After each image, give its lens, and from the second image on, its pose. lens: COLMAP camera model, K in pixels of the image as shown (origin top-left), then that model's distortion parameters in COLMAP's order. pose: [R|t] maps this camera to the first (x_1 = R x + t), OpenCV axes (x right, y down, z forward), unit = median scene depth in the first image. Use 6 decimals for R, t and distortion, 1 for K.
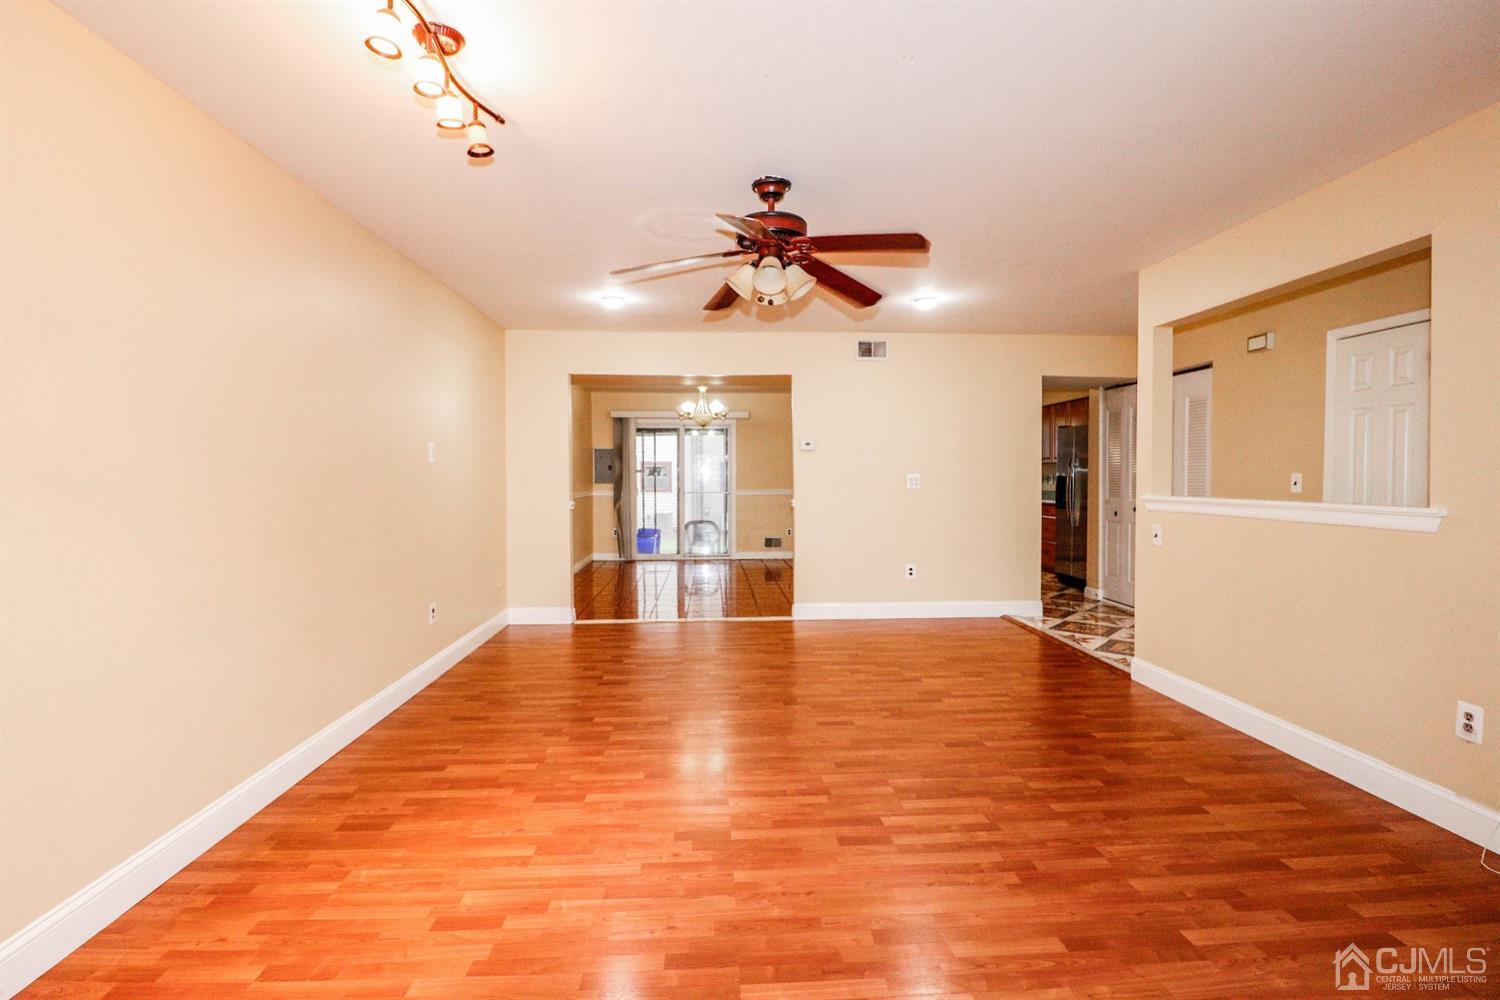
lens RADIAL K [[701.7, 0, 762.4], [0, 701.7, 495.7], [0, 0, 1]] dist [-0.005761, -0.008853]
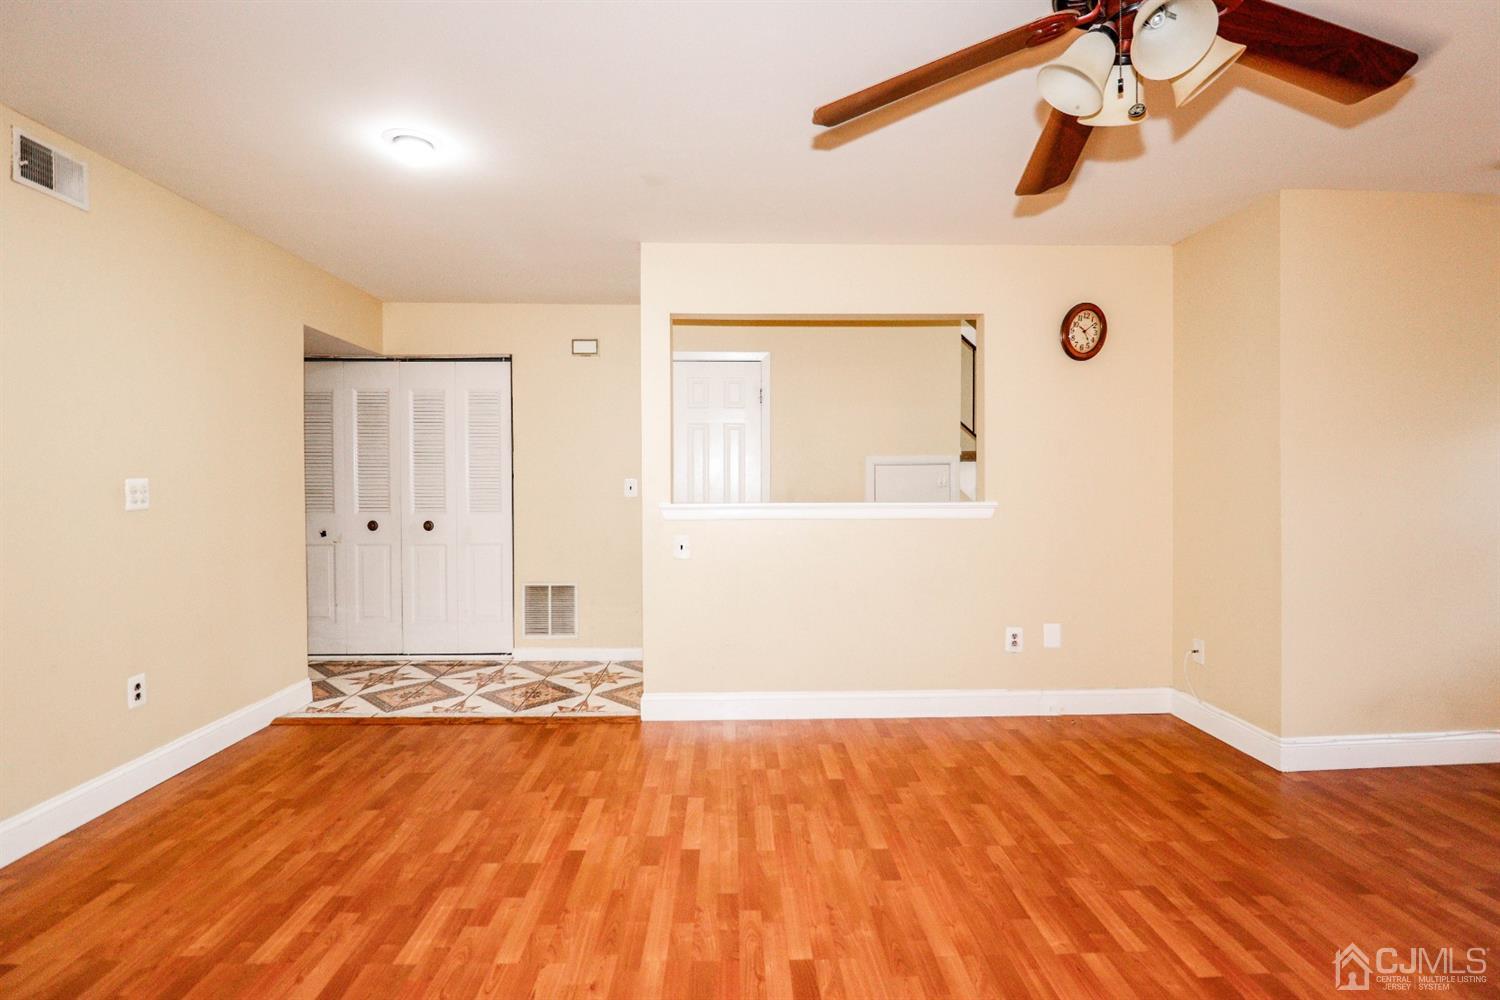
lens RADIAL K [[701.7, 0, 749.1], [0, 701.7, 492.6], [0, 0, 1]] dist [-0.005761, -0.008853]
pose [[0.055186, -0.014299, 0.998374, -0.482921], [0.031907, 0.999412, 0.012551, -0.032771], [-0.997966, 0.031163, 0.055610, 1.275287]]
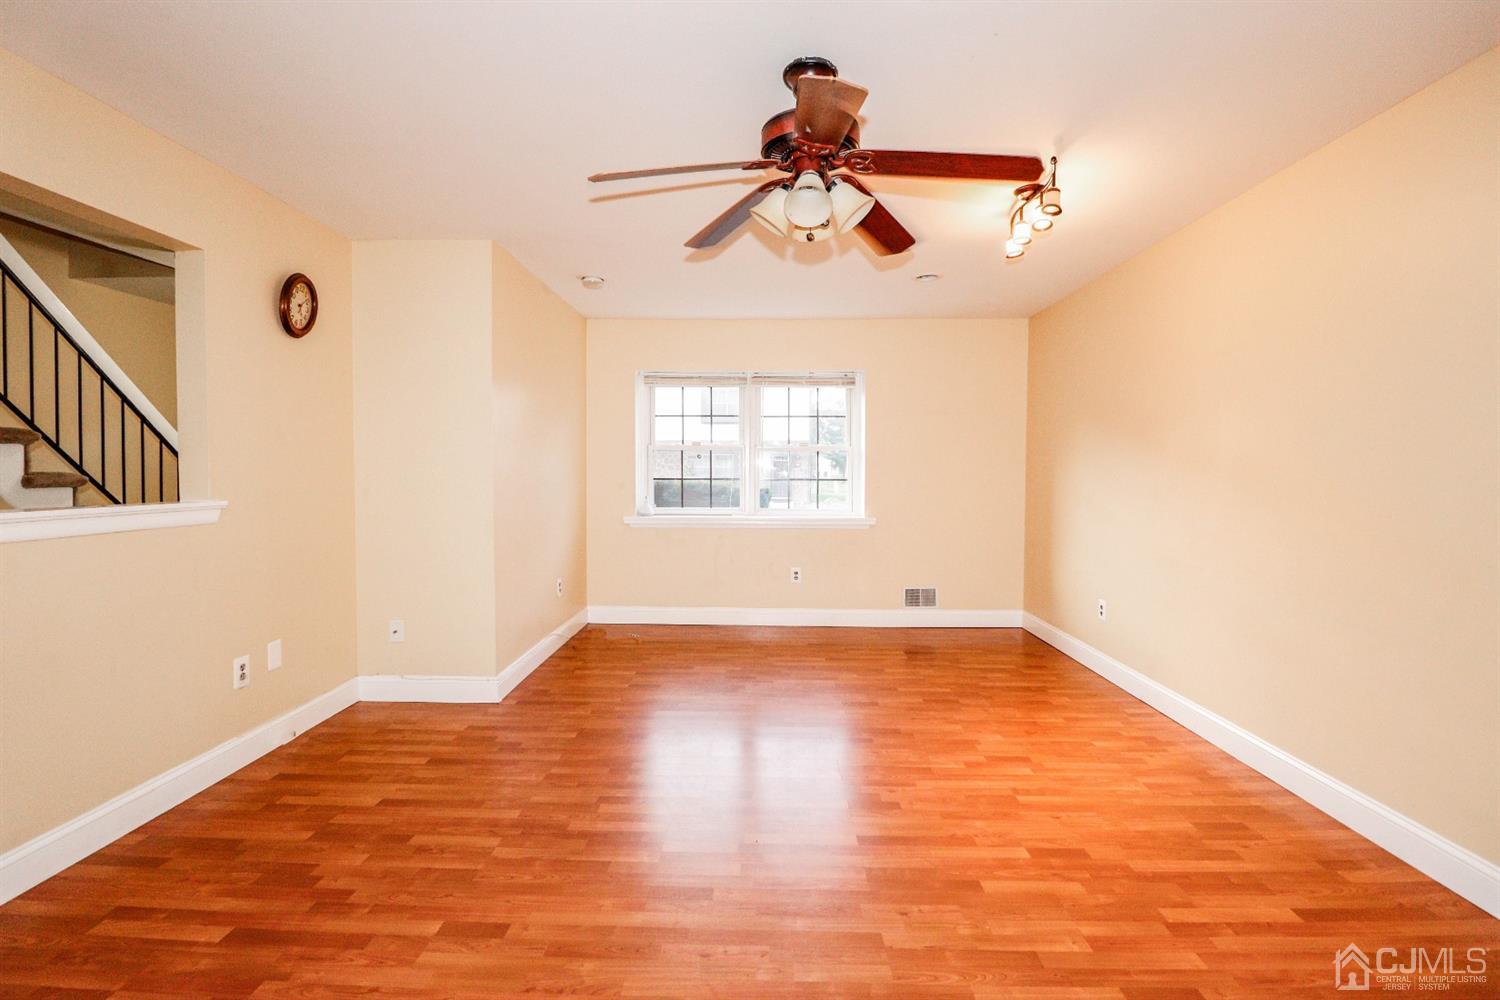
lens RADIAL K [[701.7, 0, 738.9], [0, 701.7, 486.7], [0, 0, 1]] dist [-0.005761, -0.008853]
pose [[-0.993297, -0.004254, 0.115515, -0.000059], [0.002037, 0.998524, 0.054282, -0.057893], [-0.115575, 0.054154, -0.991821, 1.807089]]
